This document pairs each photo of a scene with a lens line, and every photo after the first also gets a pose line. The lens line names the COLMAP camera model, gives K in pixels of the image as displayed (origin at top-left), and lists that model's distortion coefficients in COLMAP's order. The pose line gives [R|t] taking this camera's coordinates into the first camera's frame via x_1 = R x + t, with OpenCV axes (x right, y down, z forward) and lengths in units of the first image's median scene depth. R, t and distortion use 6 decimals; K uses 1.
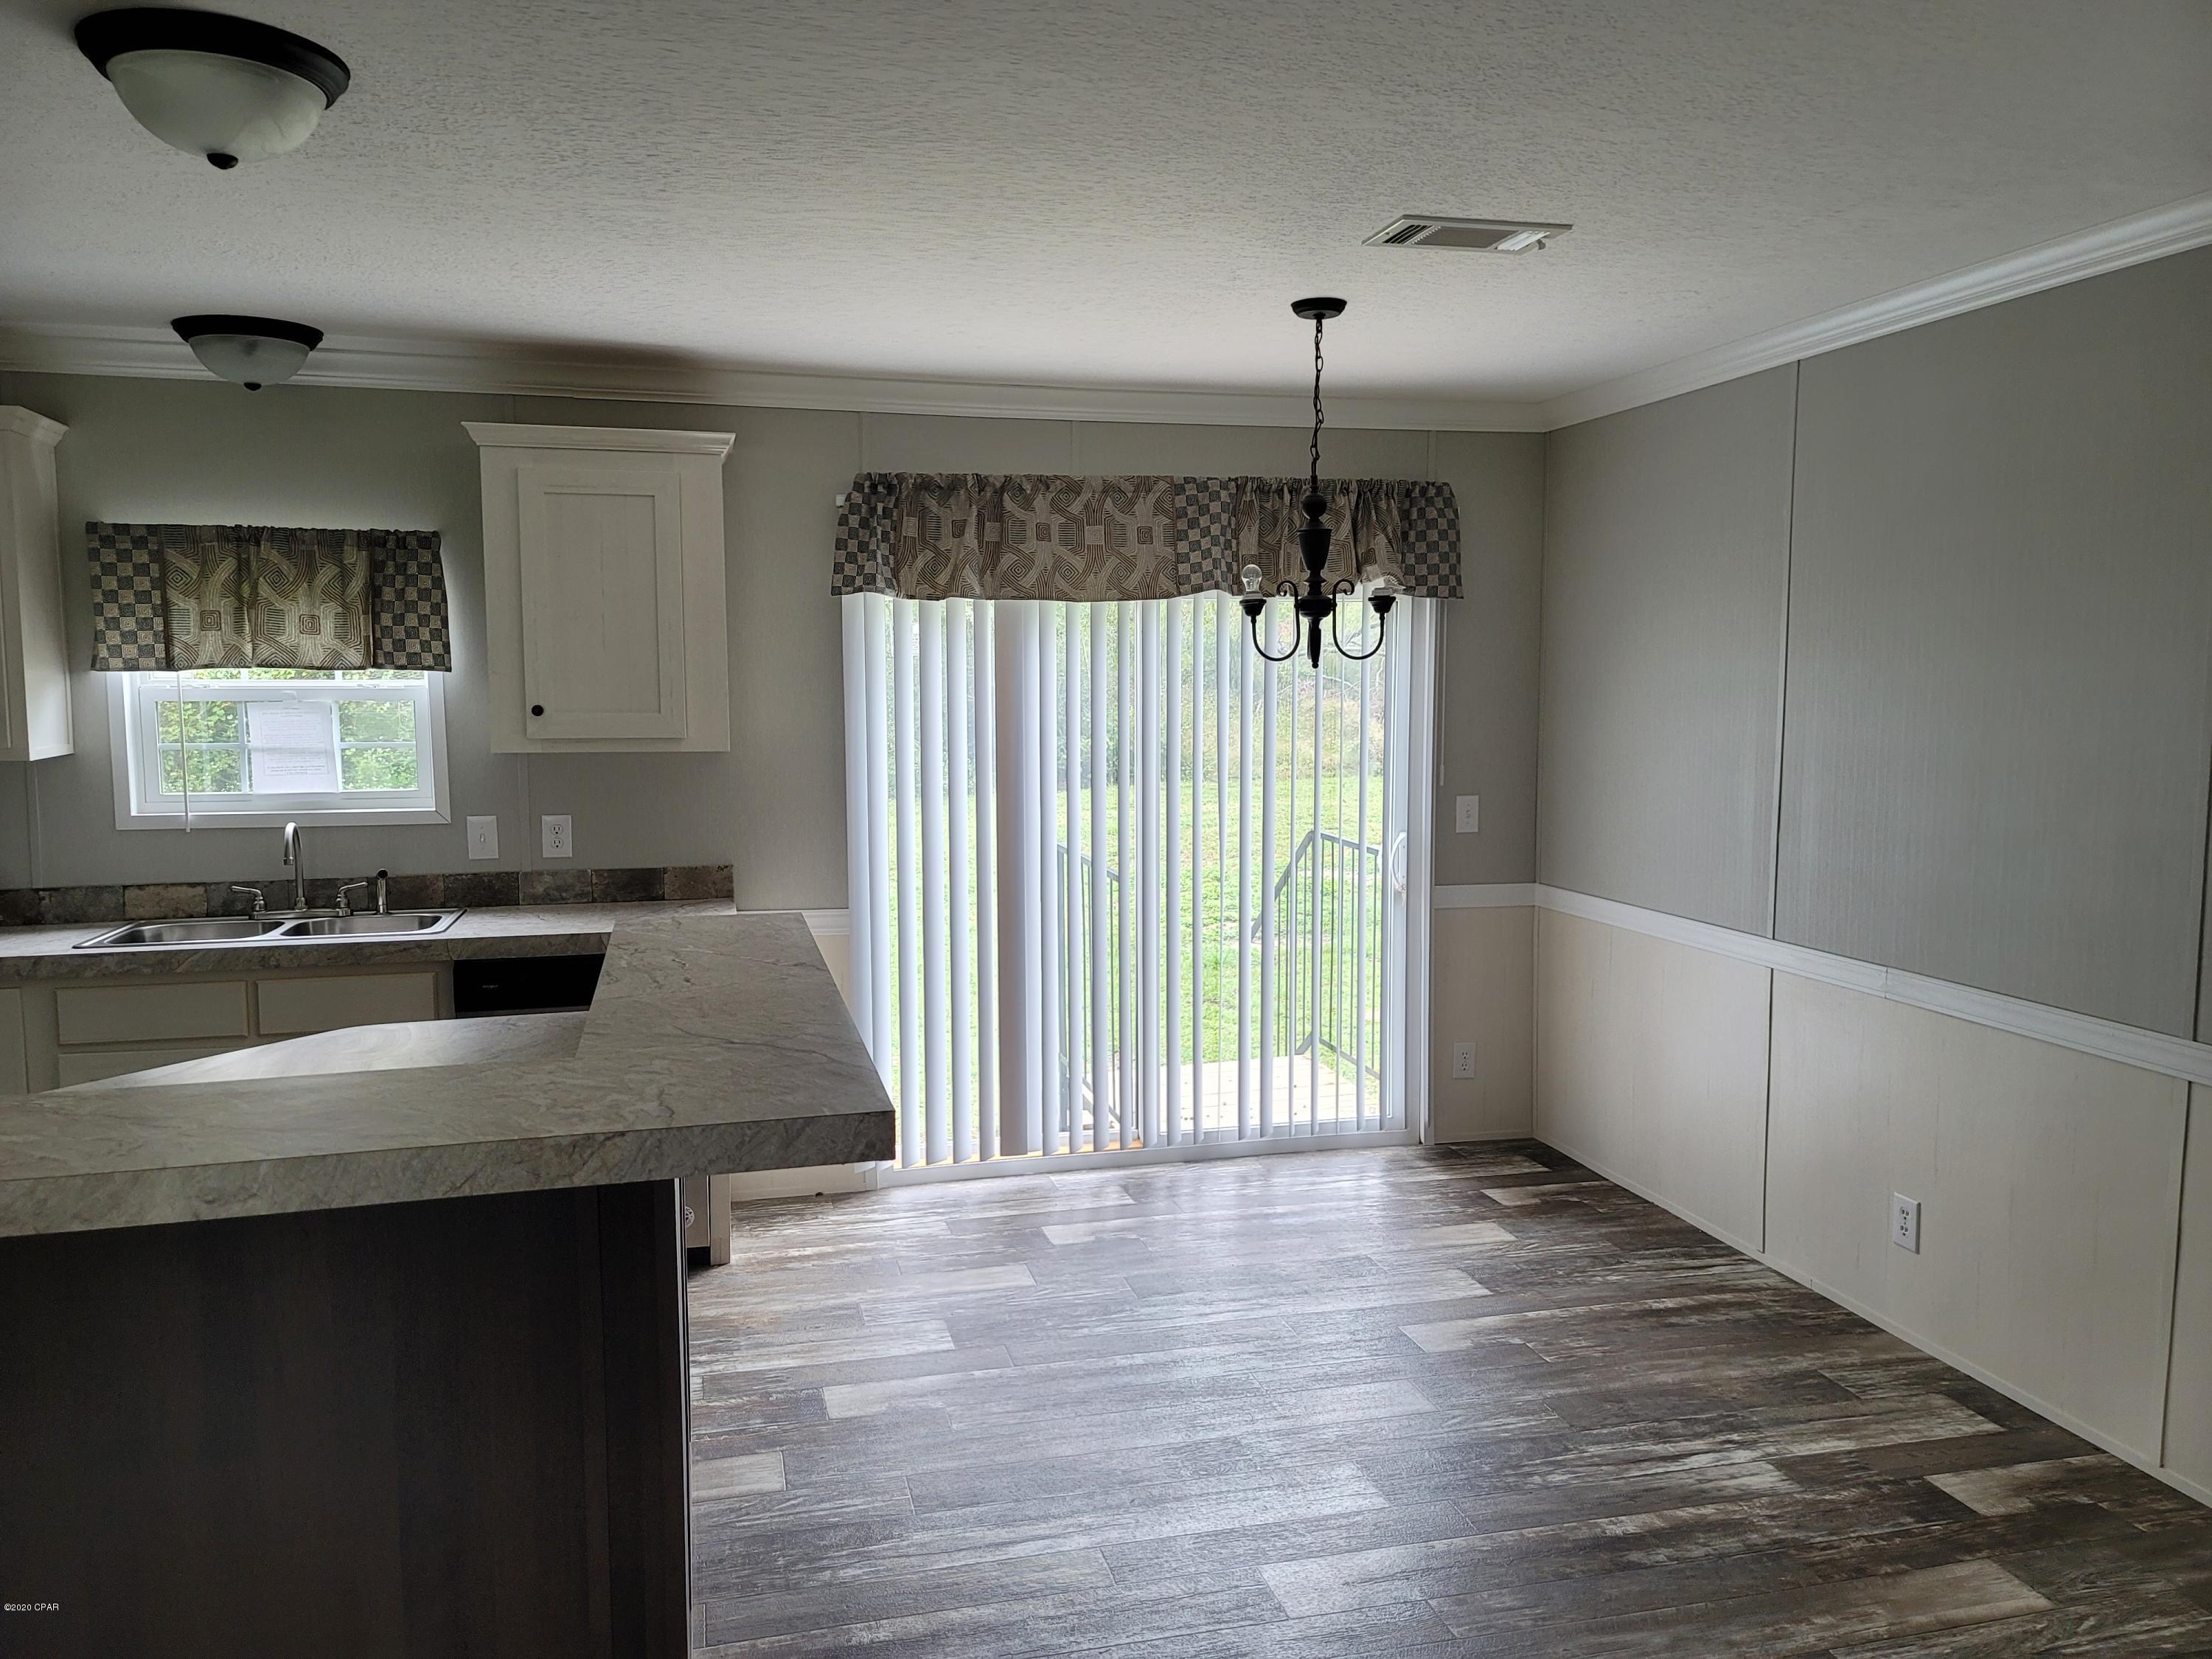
lens RADIAL K [[1609.6, 0, 1084.6], [0, 1609.6, 821.2], [0, 0, 1]] dist [0.080756, -0.046595]
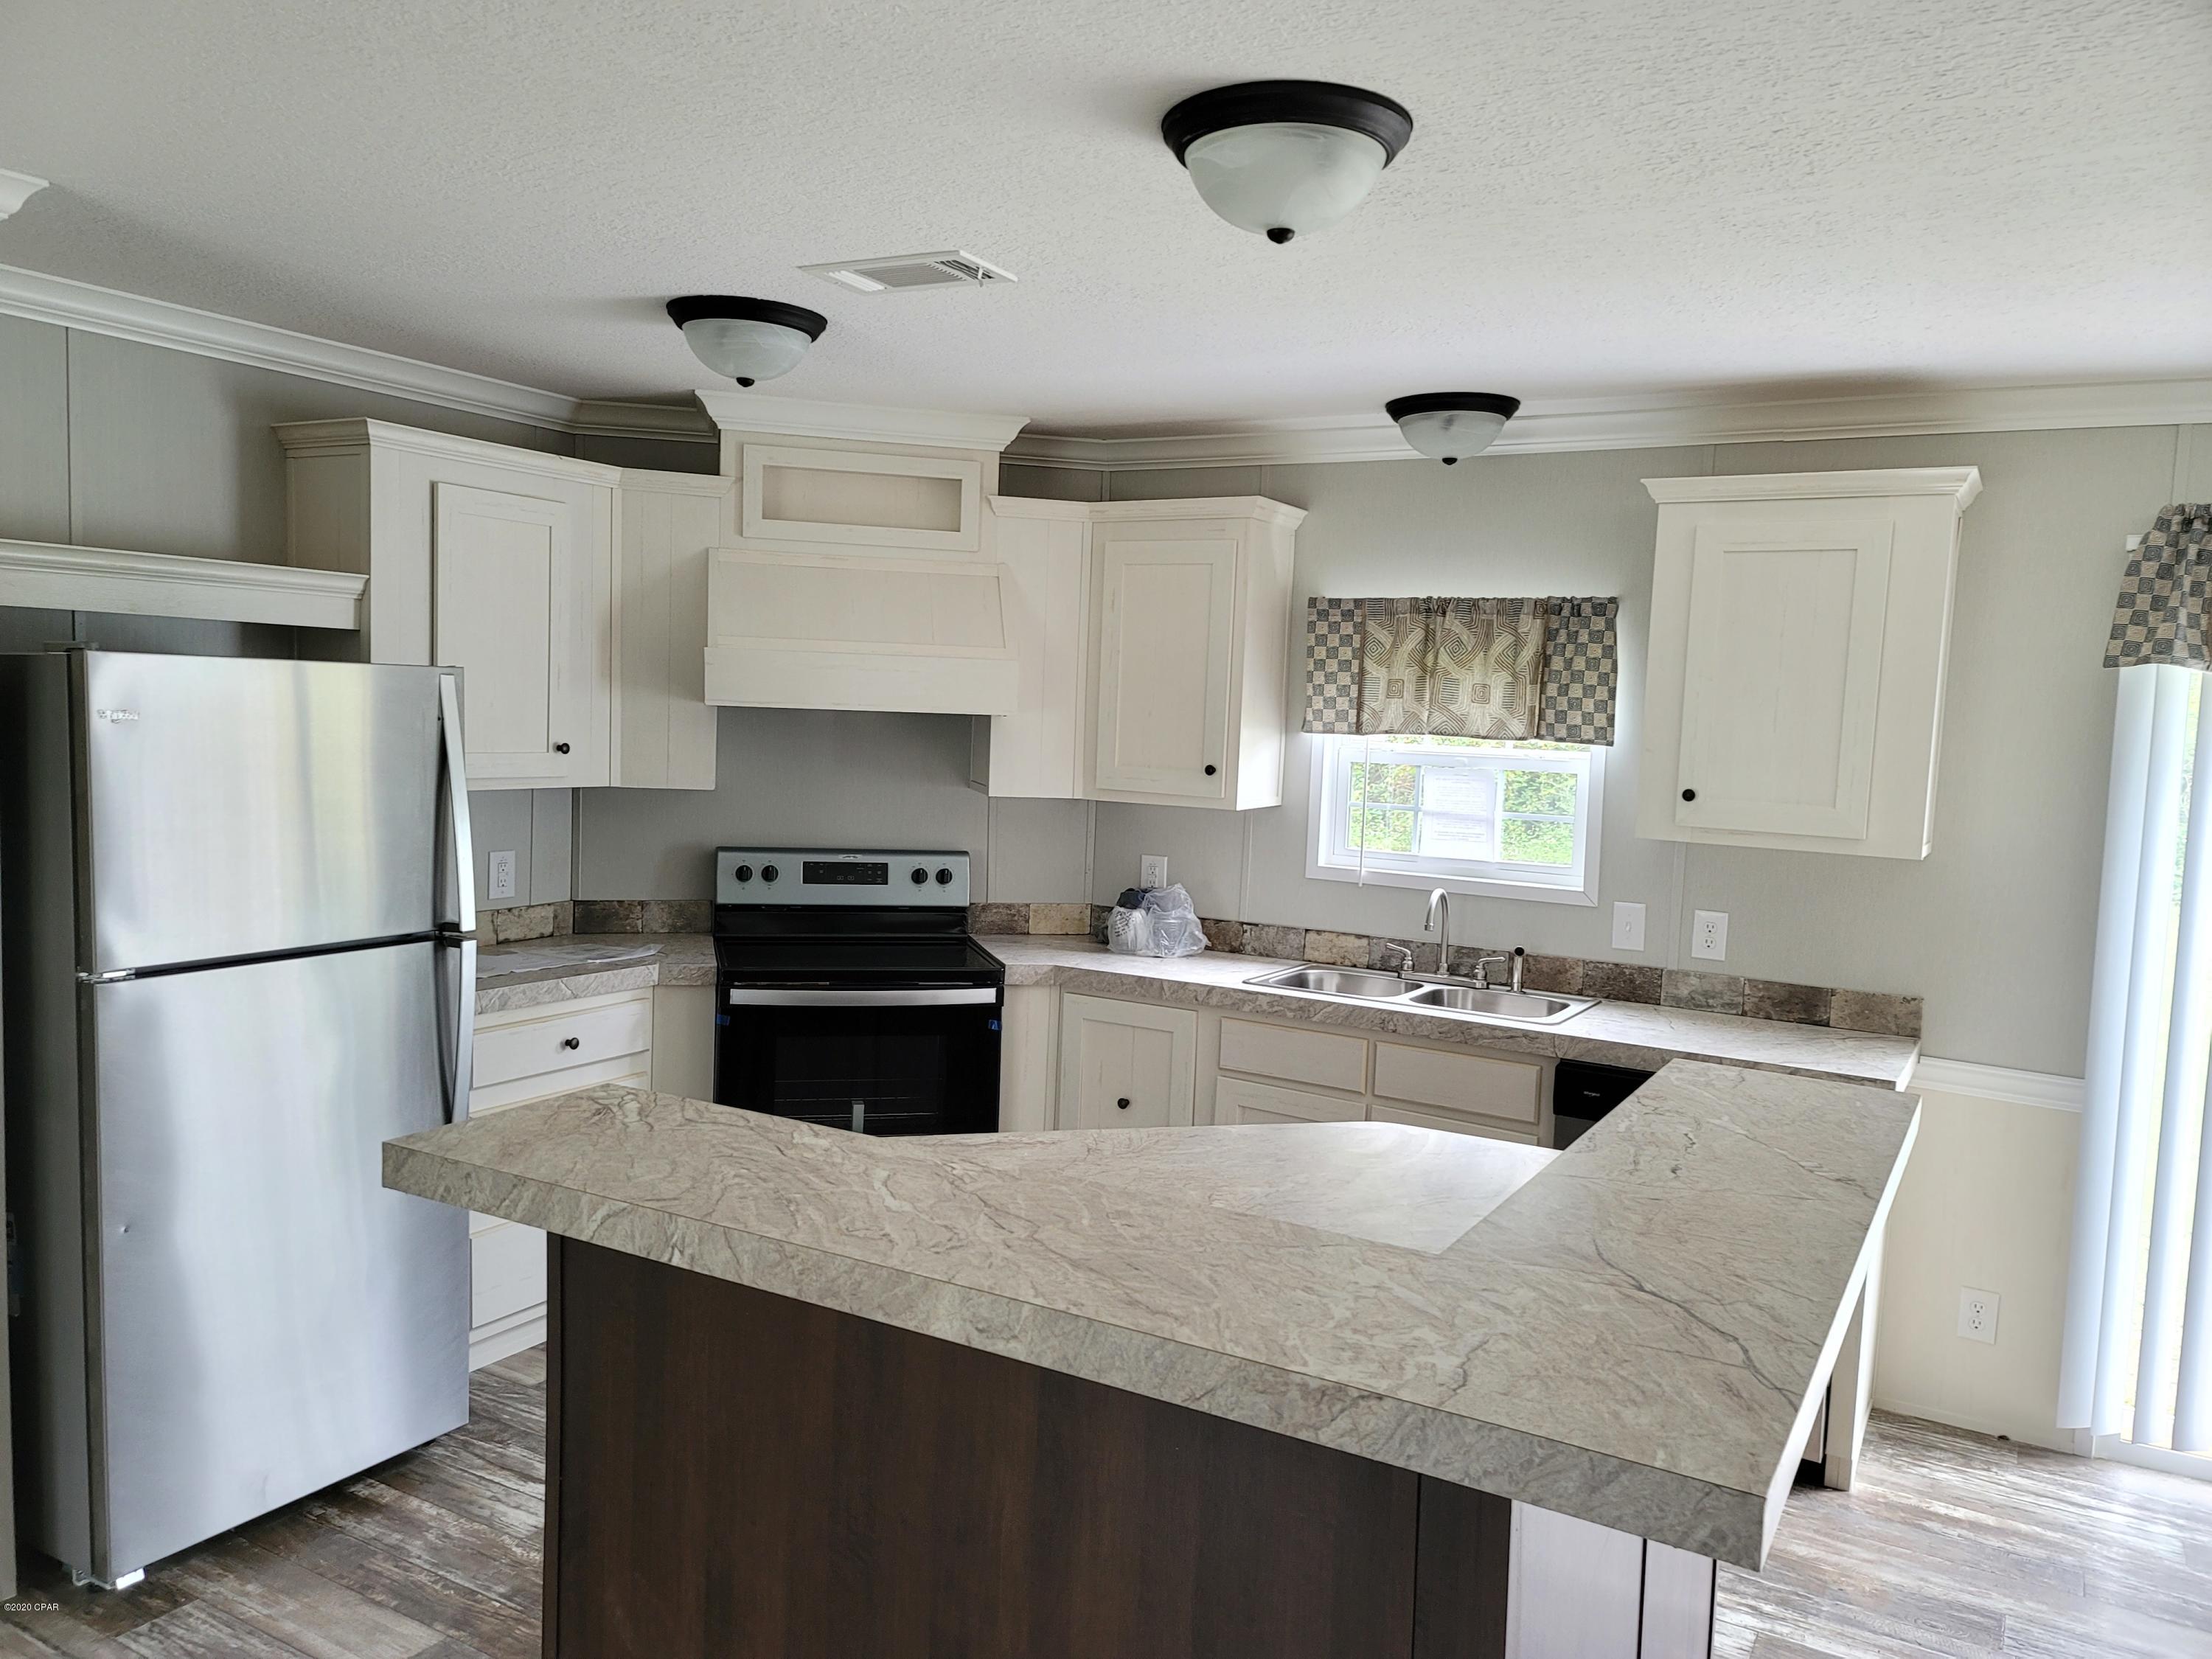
lens RADIAL K [[1607.5, 0, 1099.3], [0, 1607.5, 832.4], [0, 0, 1]] dist [0.097561, -0.105163]
pose [[0.715789, 0.087940, -0.692757, 0.050998], [-0.105486, 0.994272, 0.017222, -0.028329], [0.690303, 0.060749, 0.720965, 0.132195]]
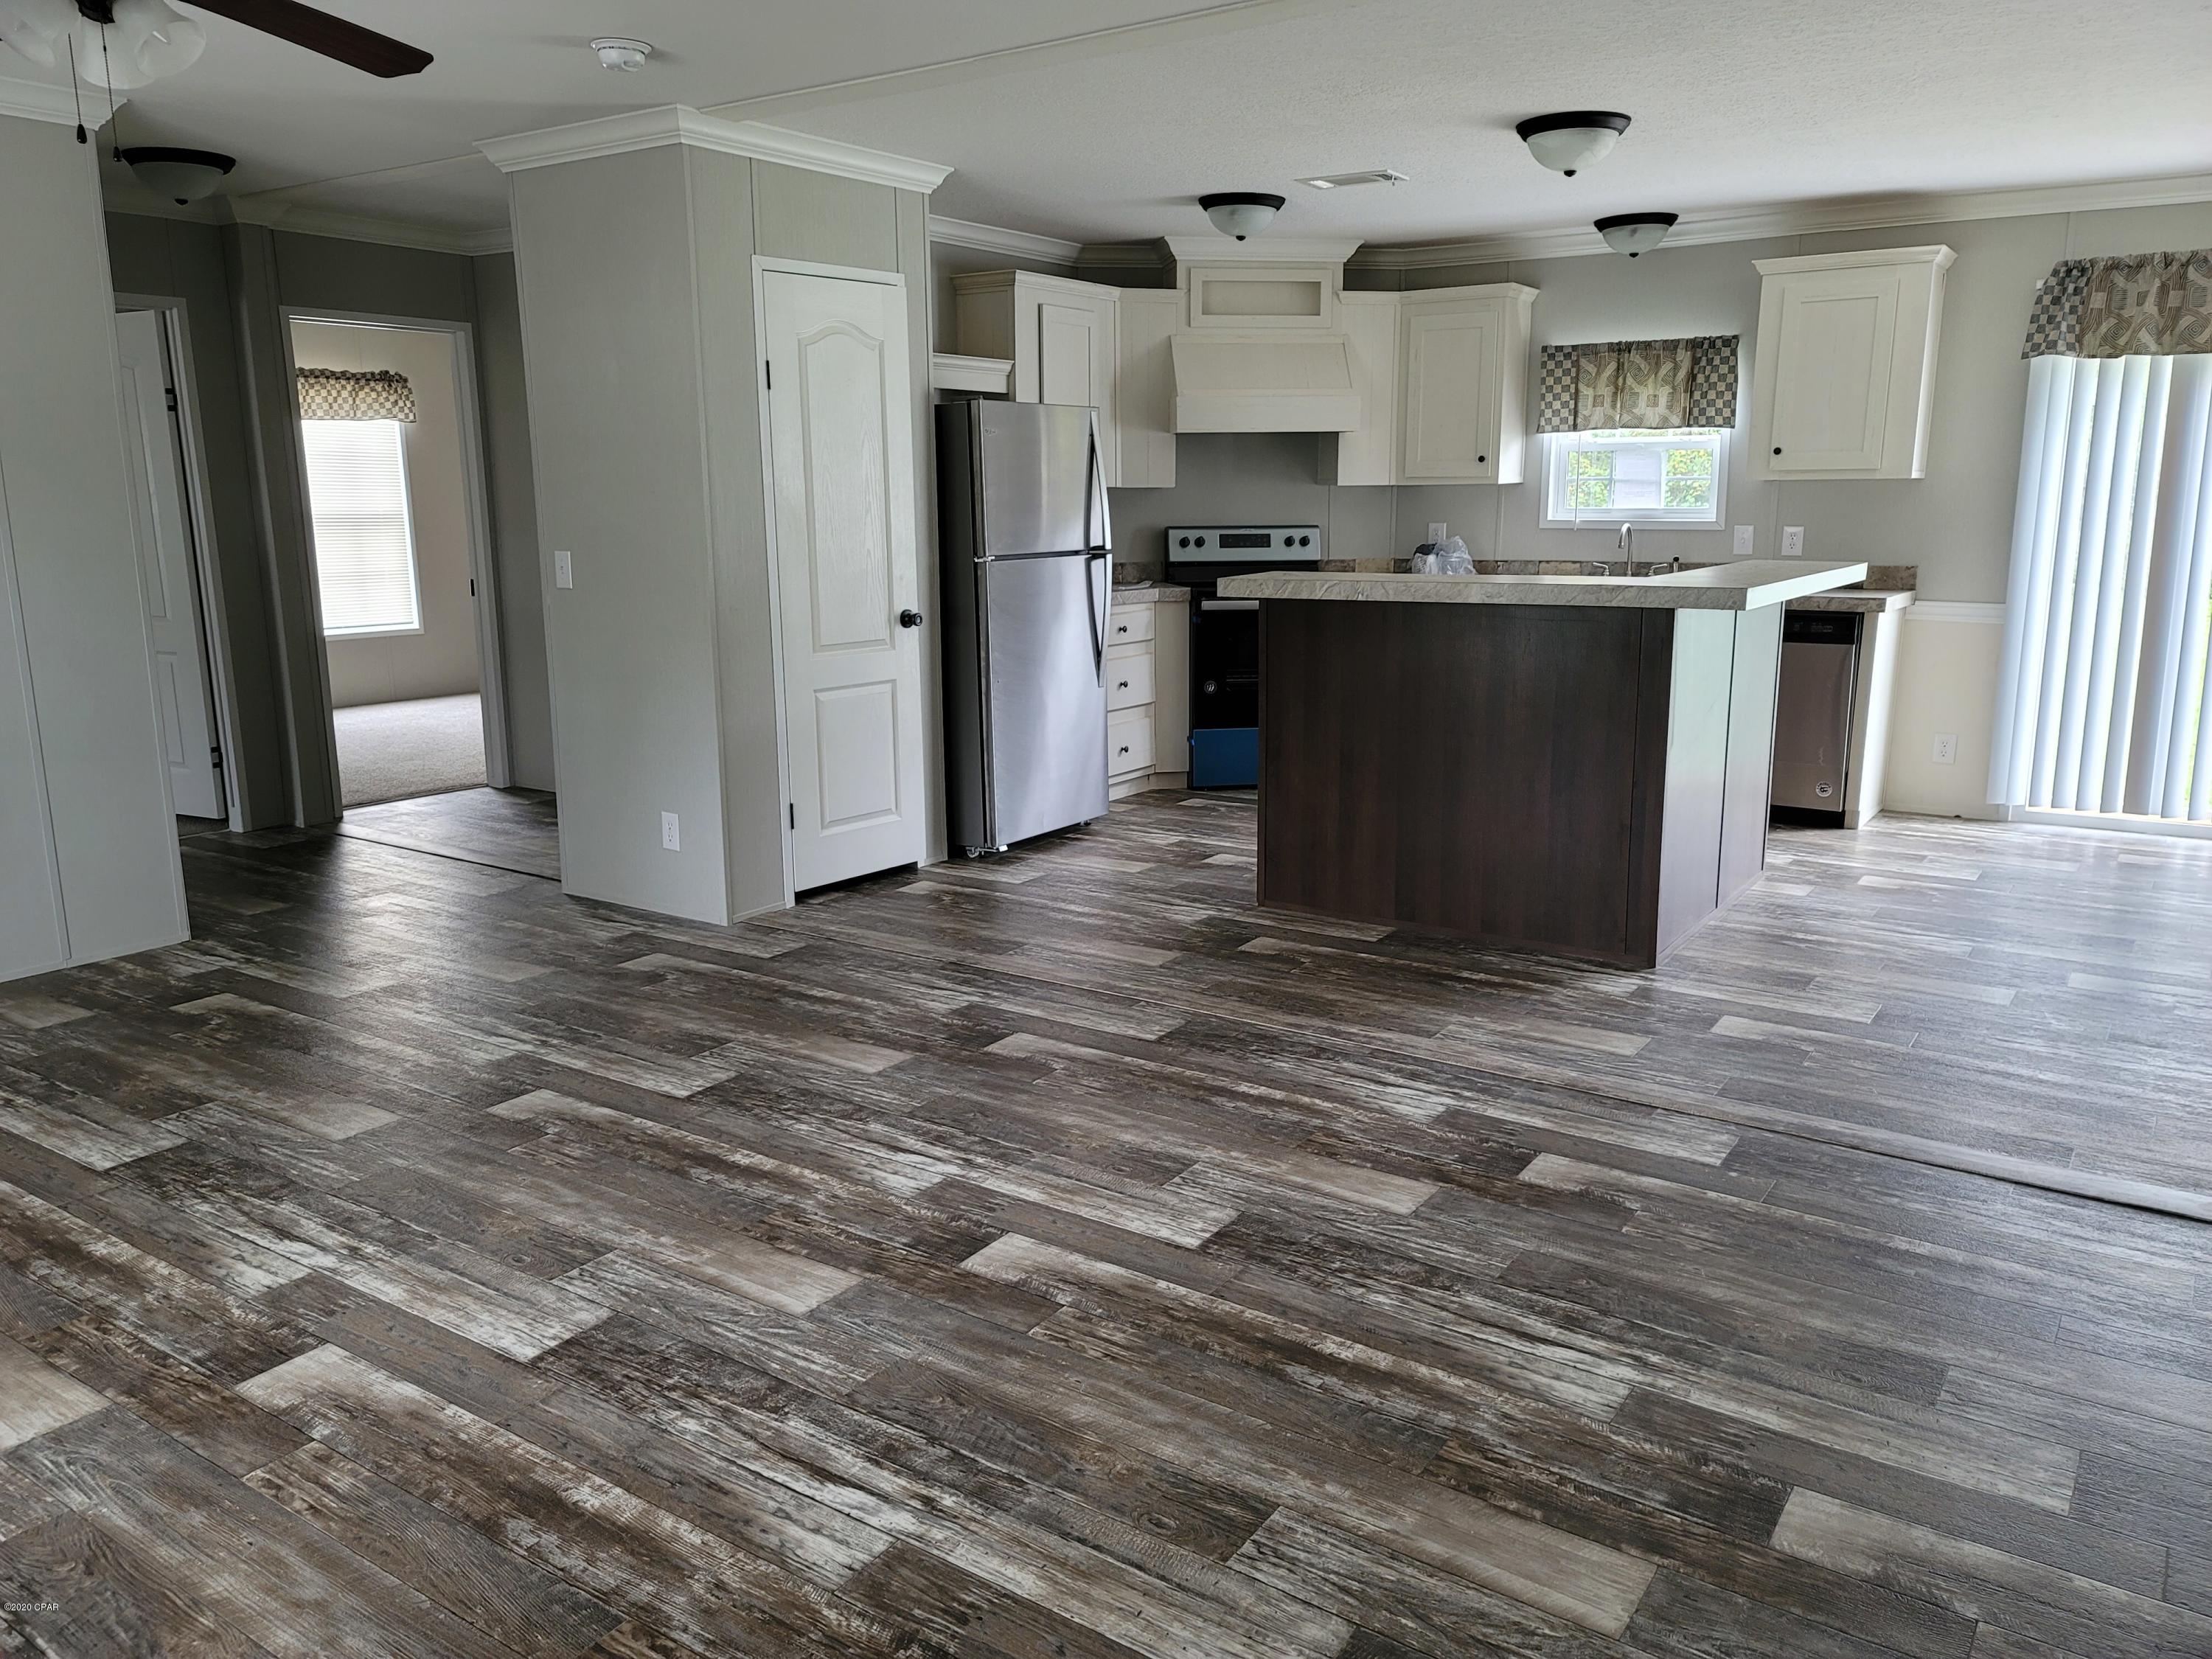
lens RADIAL K [[1606.6, 0, 1151.3], [0, 1606.6, 803.1], [0, 0, 1]] dist [0.073353, -0.046905]
pose [[0.678273, 0.142664, -0.720828, 0.406902], [-0.065876, 0.988827, 0.133719, 0.091949], [0.731851, -0.043213, 0.680093, -0.476906]]
